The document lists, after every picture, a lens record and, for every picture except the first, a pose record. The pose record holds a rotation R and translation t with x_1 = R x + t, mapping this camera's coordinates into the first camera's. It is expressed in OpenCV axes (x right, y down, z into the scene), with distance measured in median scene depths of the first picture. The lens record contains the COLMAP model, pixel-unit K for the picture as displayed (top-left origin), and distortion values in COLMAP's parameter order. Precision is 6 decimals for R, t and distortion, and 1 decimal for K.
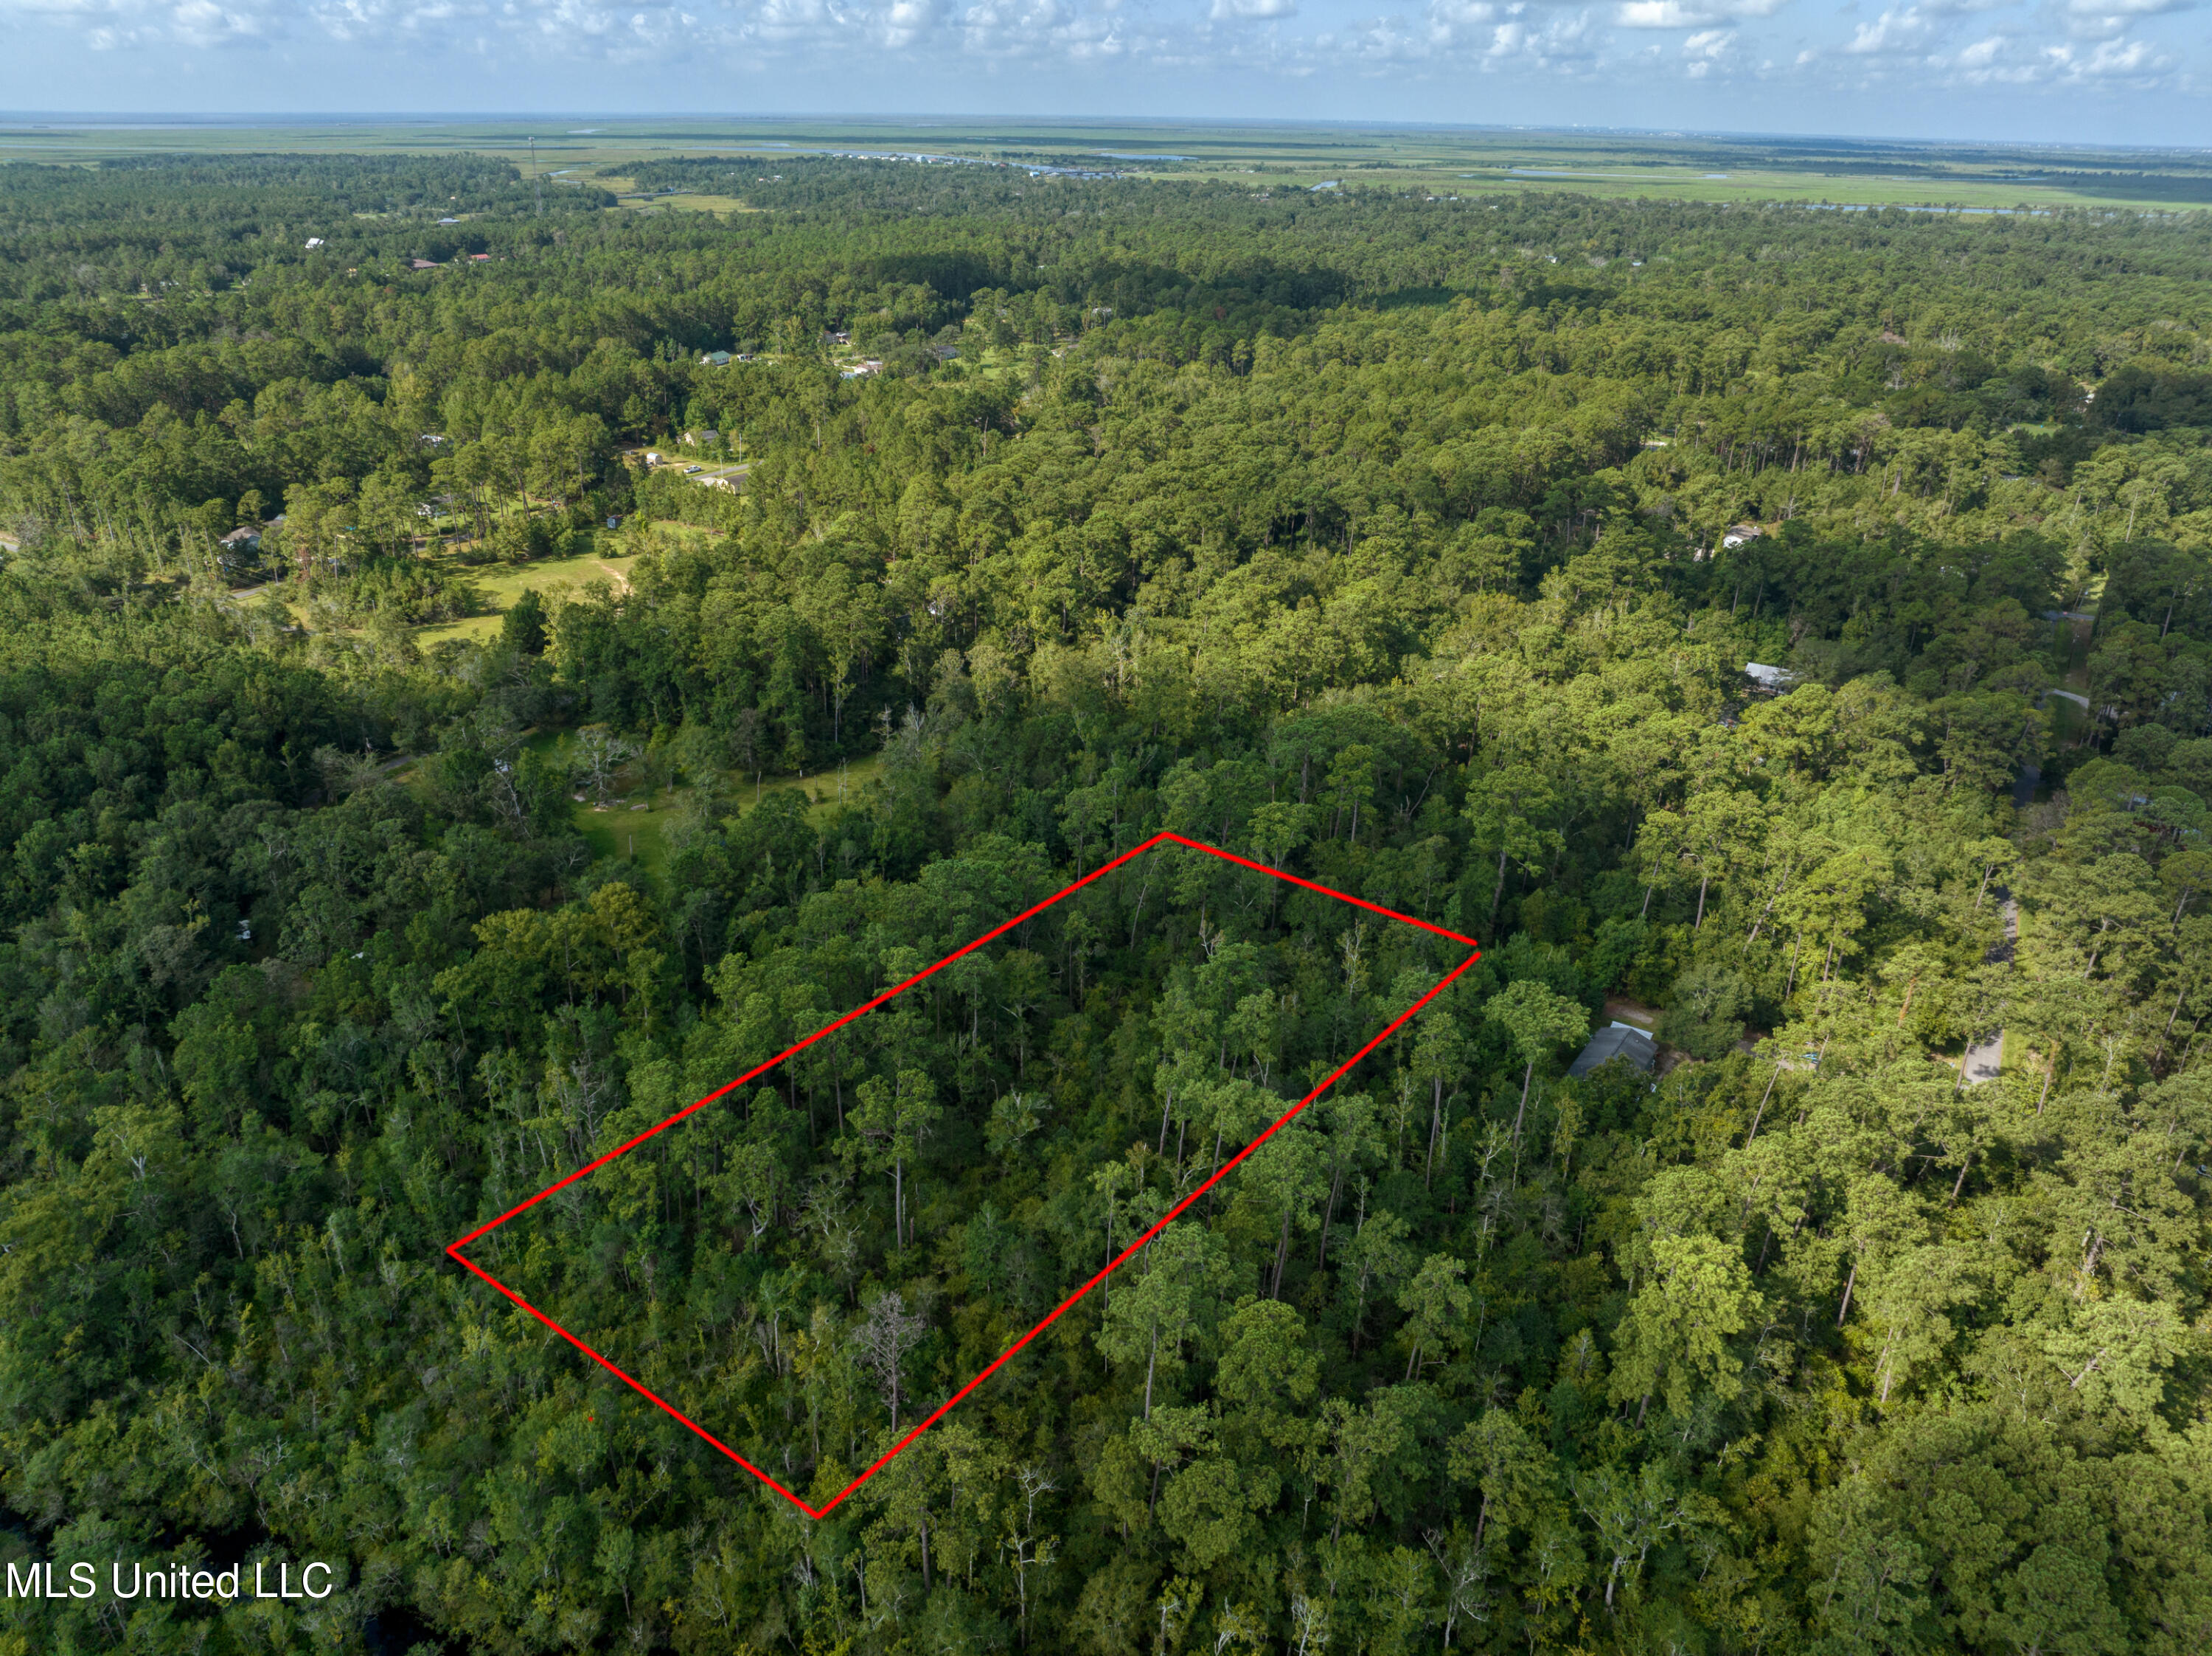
lens RADIAL K [[1573.1, 0, 1106.0], [0, 1573.1, 828.0], [0, 0, 1]] dist [-0.070682, 0.046551]
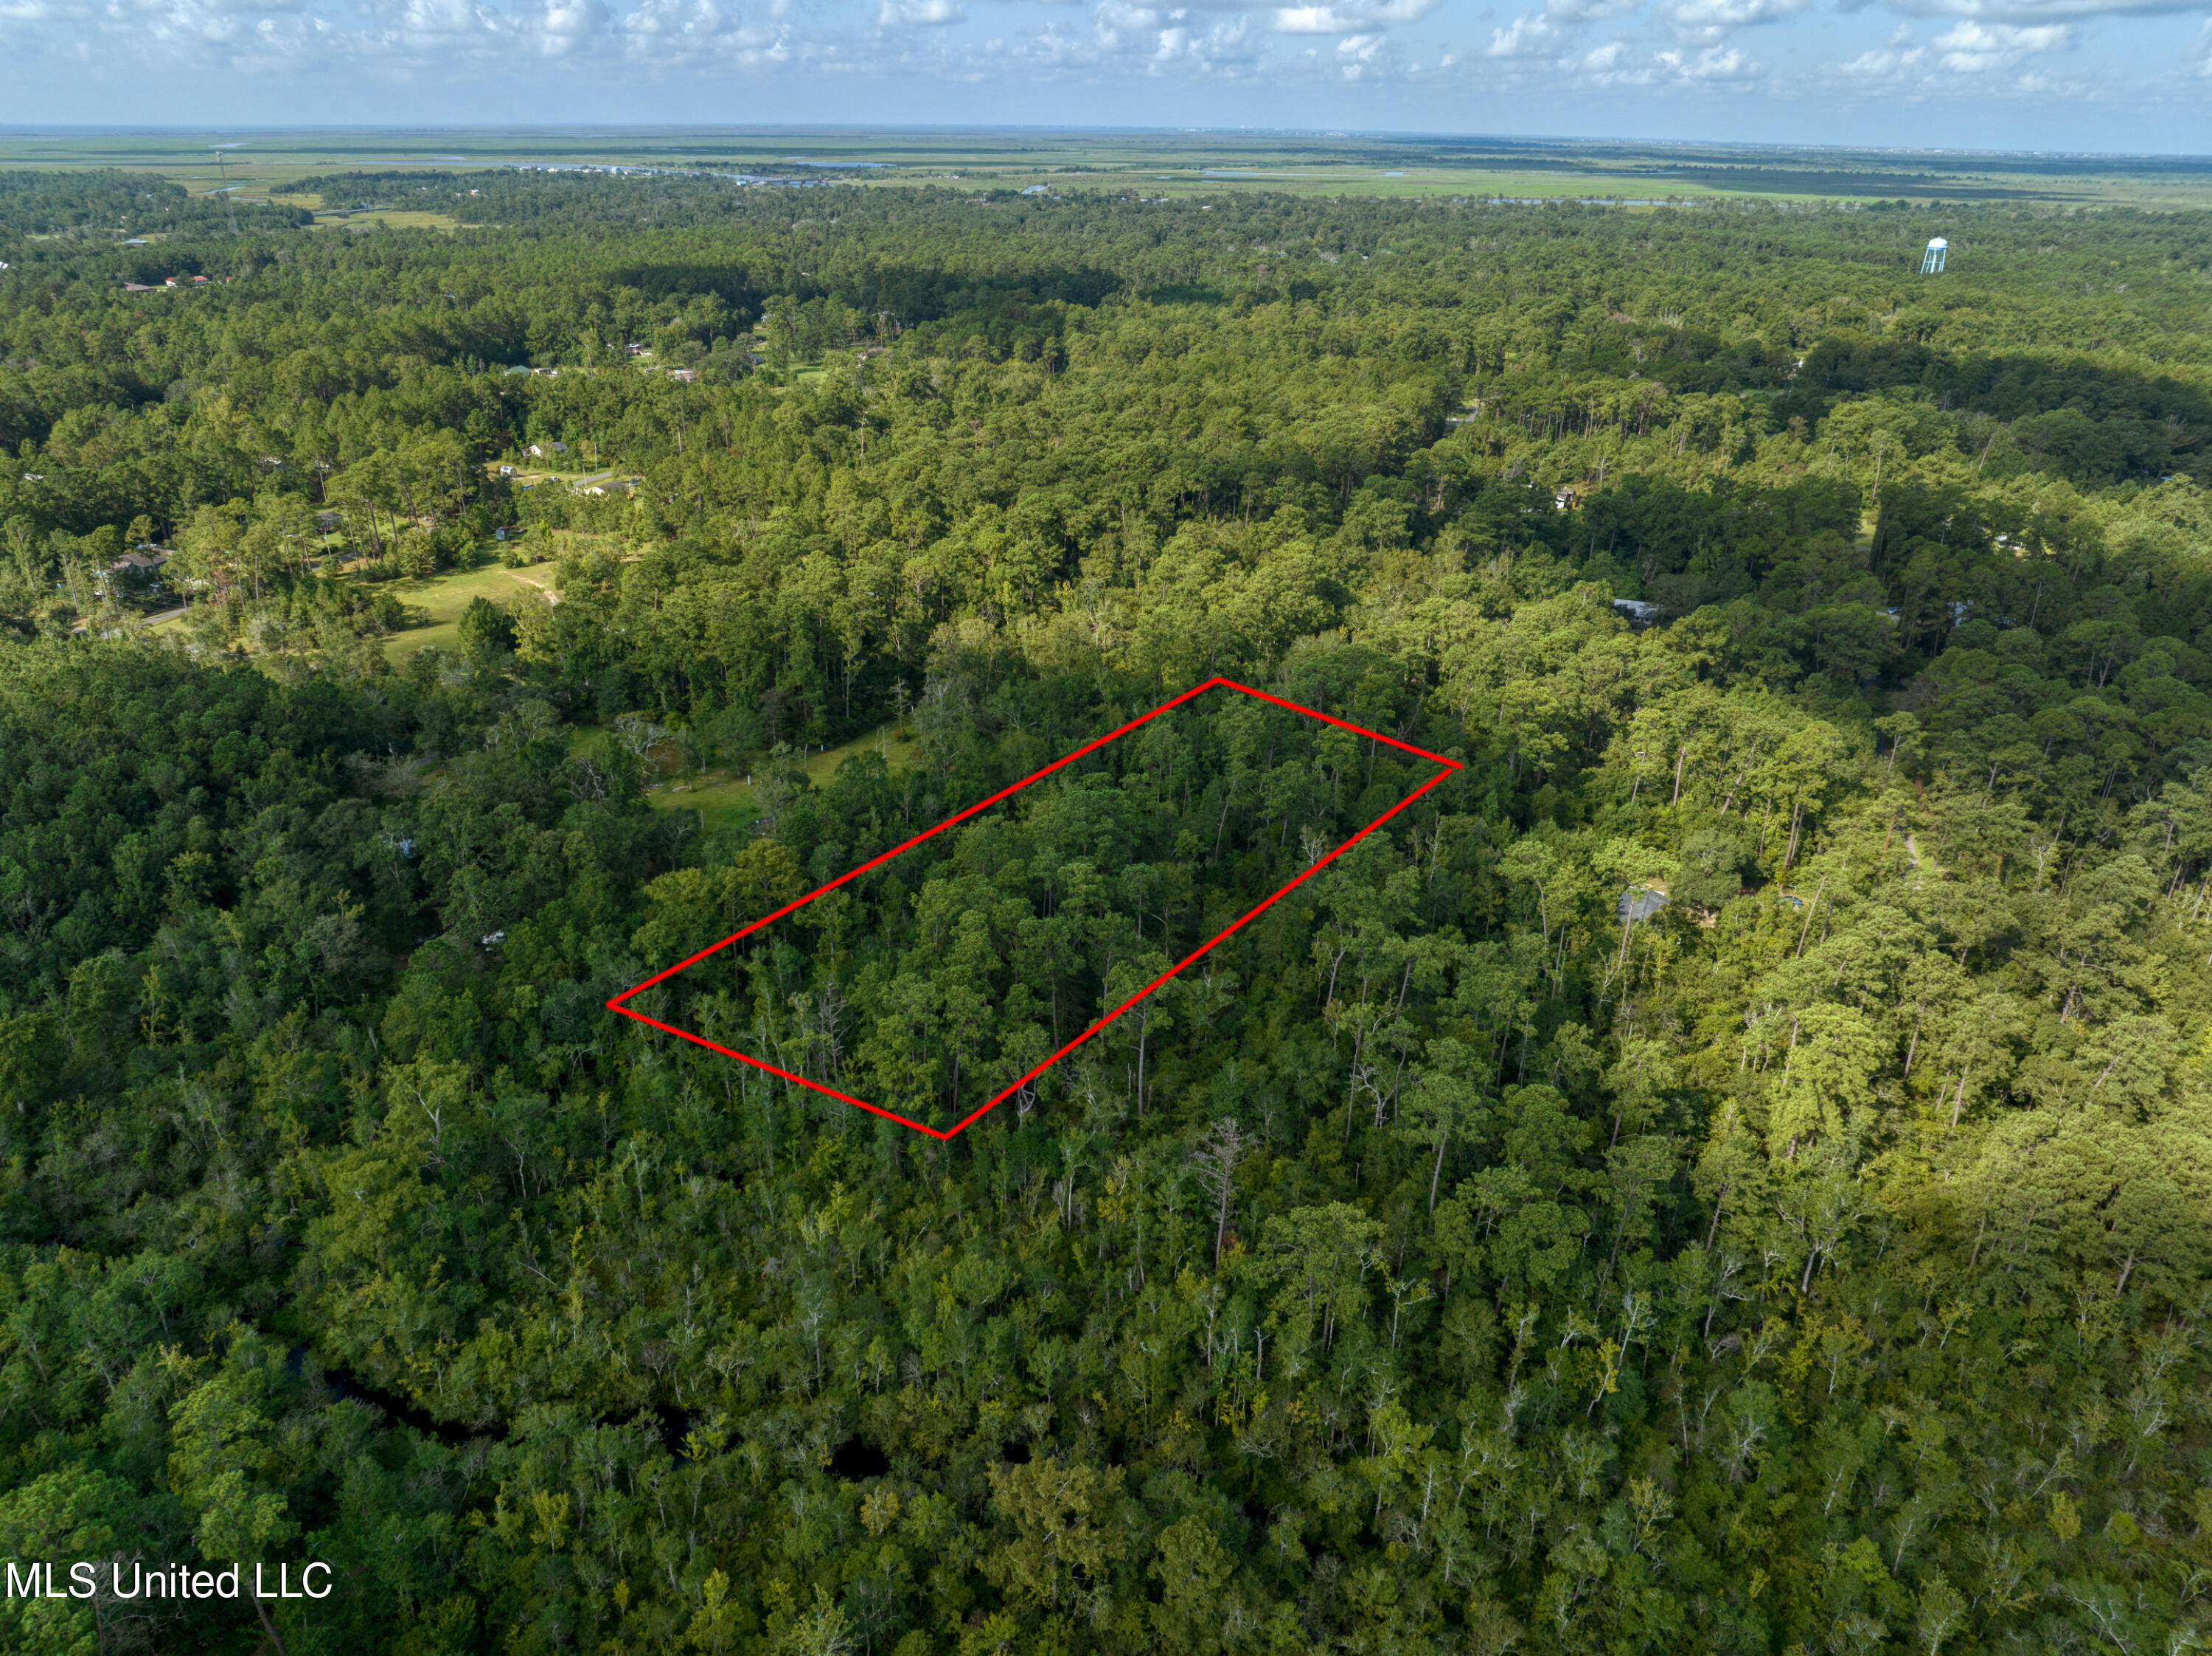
lens RADIAL K [[1565.0, 0, 1106.0], [0, 1565.0, 828.0], [0, 0, 1]] dist [-0.047833, 0.008122]
pose [[0.981873, -0.081263, 0.171236, -0.118318], [0.081666, 0.996649, 0.004704, 0.018590], [-0.171045, 0.009366, 0.985219, -0.044386]]
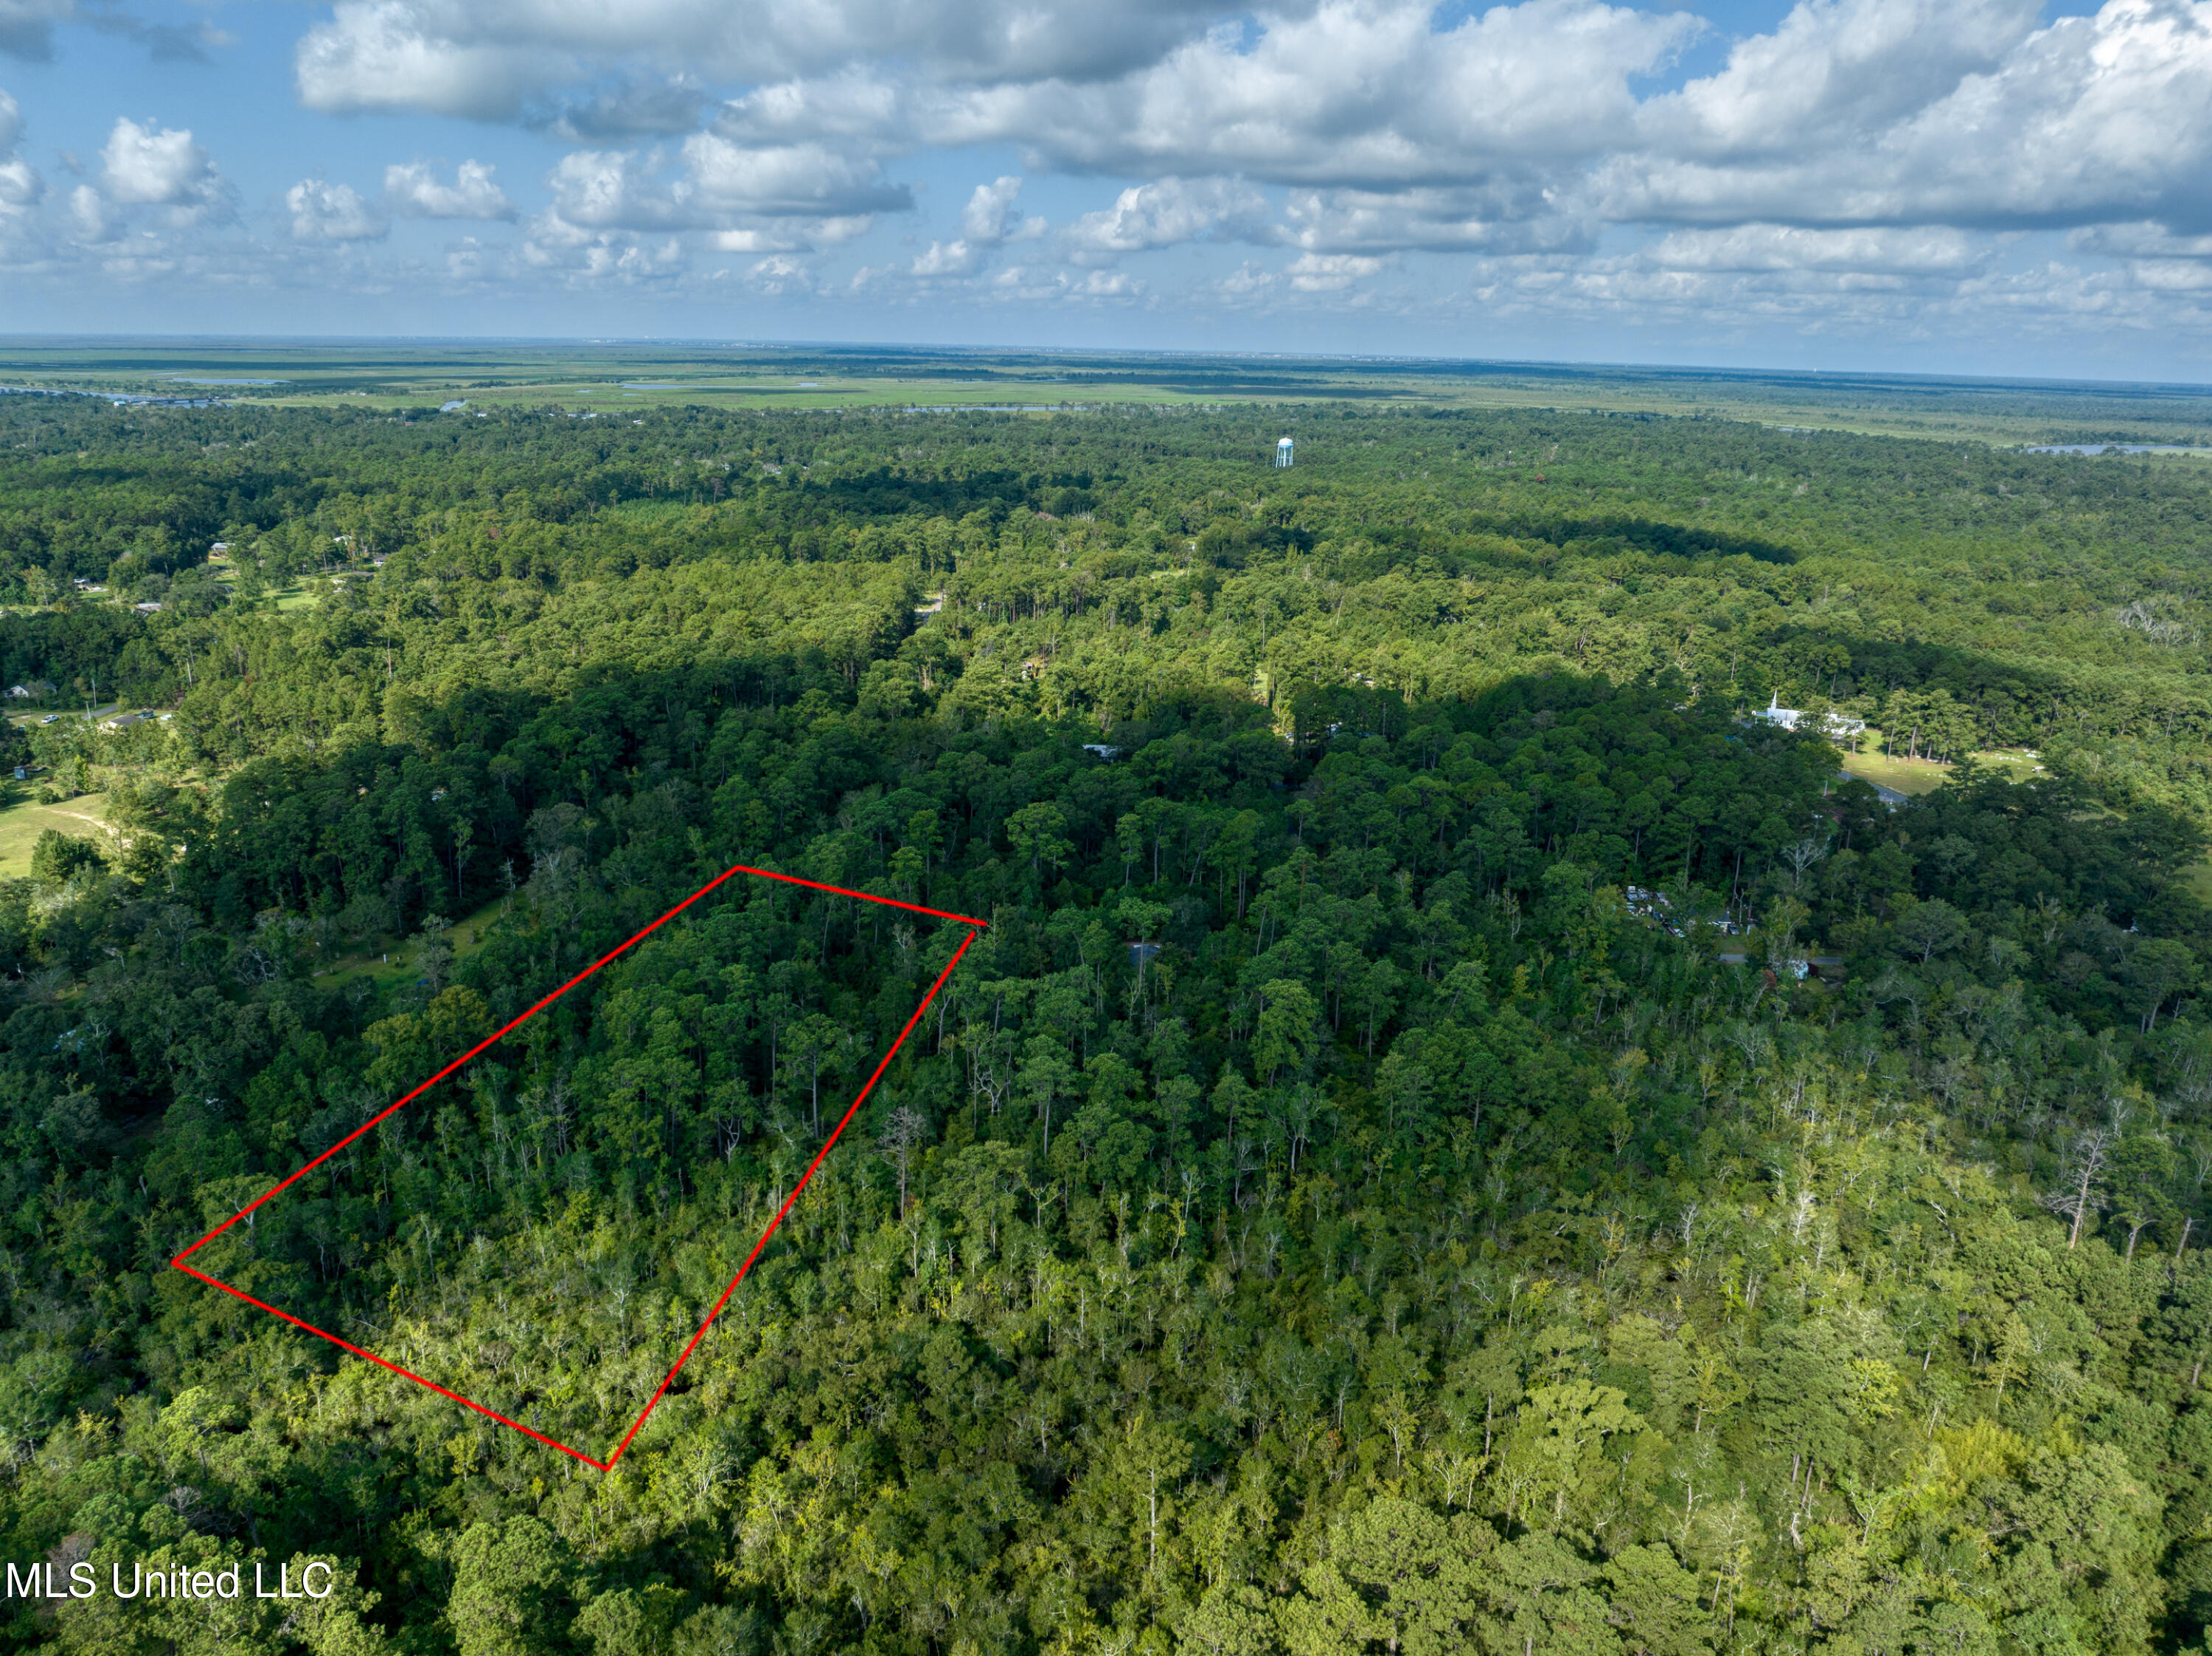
lens RADIAL K [[1565.0, 0, 1106.0], [0, 1565.0, 828.0], [0, 0, 1]] dist [-0.047833, 0.008122]
pose [[0.854317, -0.151790, 0.497093, -0.209855], [0.210186, 0.975608, -0.063325, 0.045471], [-0.475356, 0.158582, 0.865383, -0.170090]]
